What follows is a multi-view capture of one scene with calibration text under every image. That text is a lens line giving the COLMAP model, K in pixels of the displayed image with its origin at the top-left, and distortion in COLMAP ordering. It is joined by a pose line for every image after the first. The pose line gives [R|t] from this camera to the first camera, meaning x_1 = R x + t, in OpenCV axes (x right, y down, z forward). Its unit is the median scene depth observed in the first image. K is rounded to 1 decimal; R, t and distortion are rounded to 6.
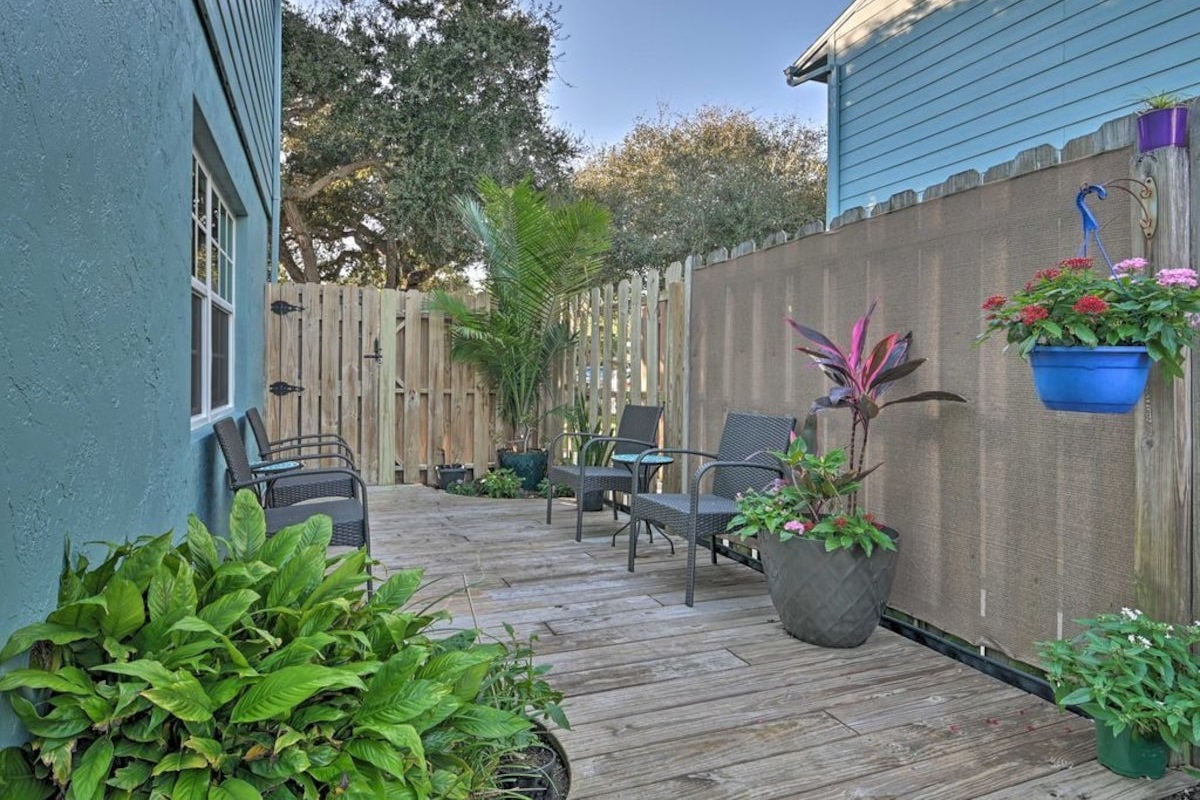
lens RADIAL K [[711.0, 0, 559.0], [0, 711.0, 367.4], [0, 0, 1]] dist [0.002003, -0.001499]
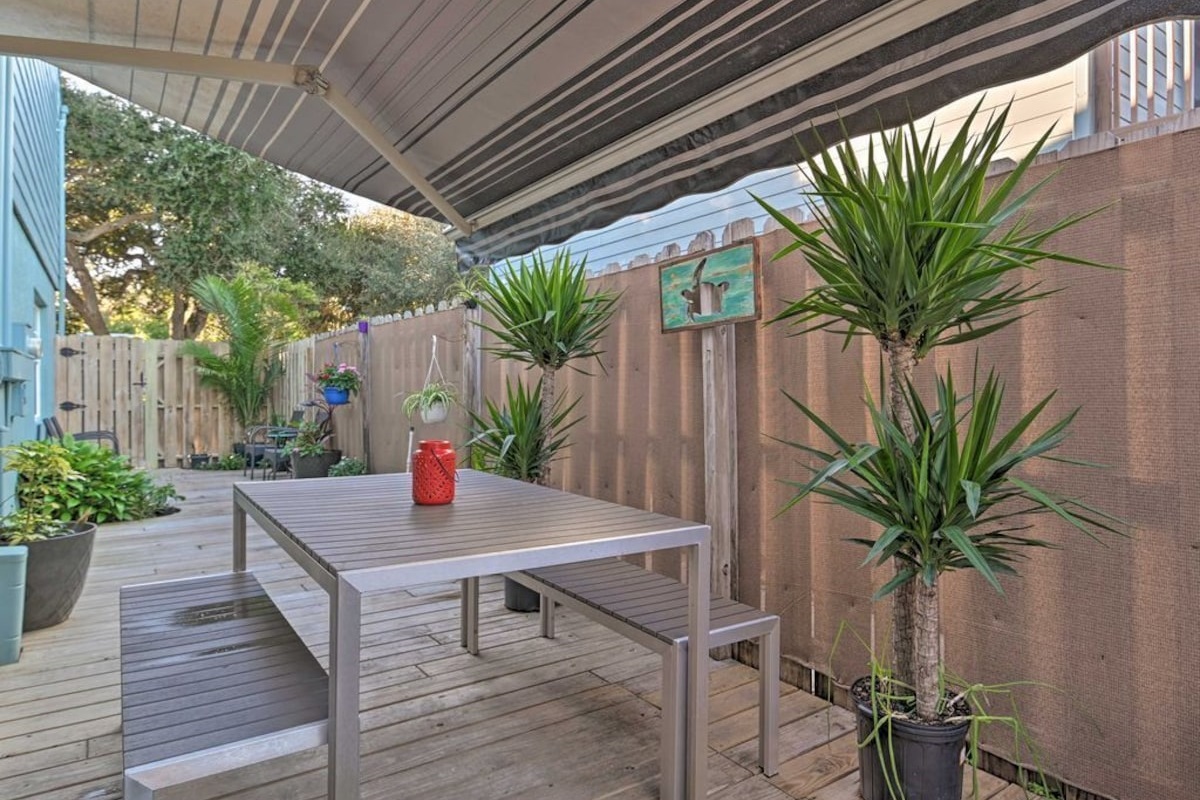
lens RADIAL K [[711.0, 0, 603.5], [0, 711.0, 395.2], [0, 0, 1]] dist [0.002003, -0.001499]
pose [[0.959181, -0.013575, 0.282468, 0.248482], [0.008777, 0.999795, 0.018247, -0.009908], [-0.282658, -0.015023, 0.959103, -0.702703]]
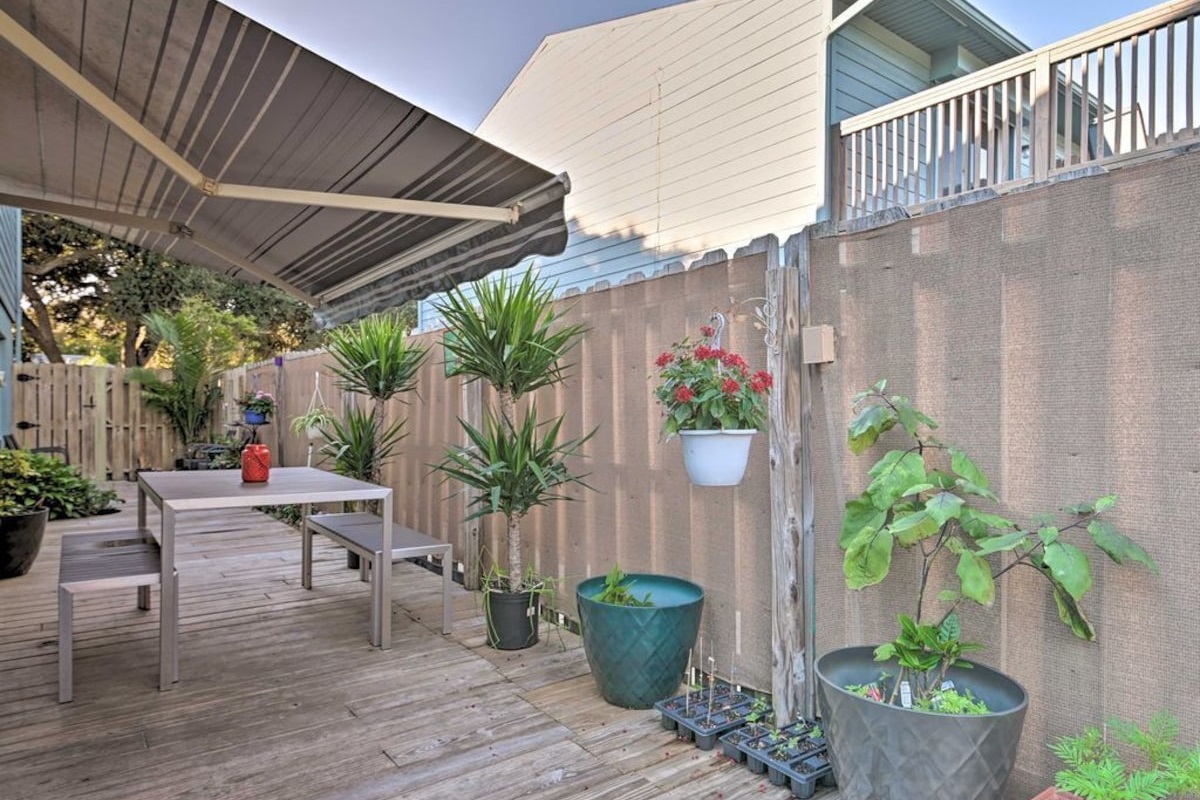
lens RADIAL K [[711.0, 0, 617.9], [0, 711.0, 421.5], [0, 0, 1]] dist [0.002003, -0.001499]
pose [[0.942821, -0.009264, 0.333170, 0.356412], [0.001914, 0.999748, 0.022381, -0.013599], [-0.333293, -0.020464, 0.942601, -1.007825]]
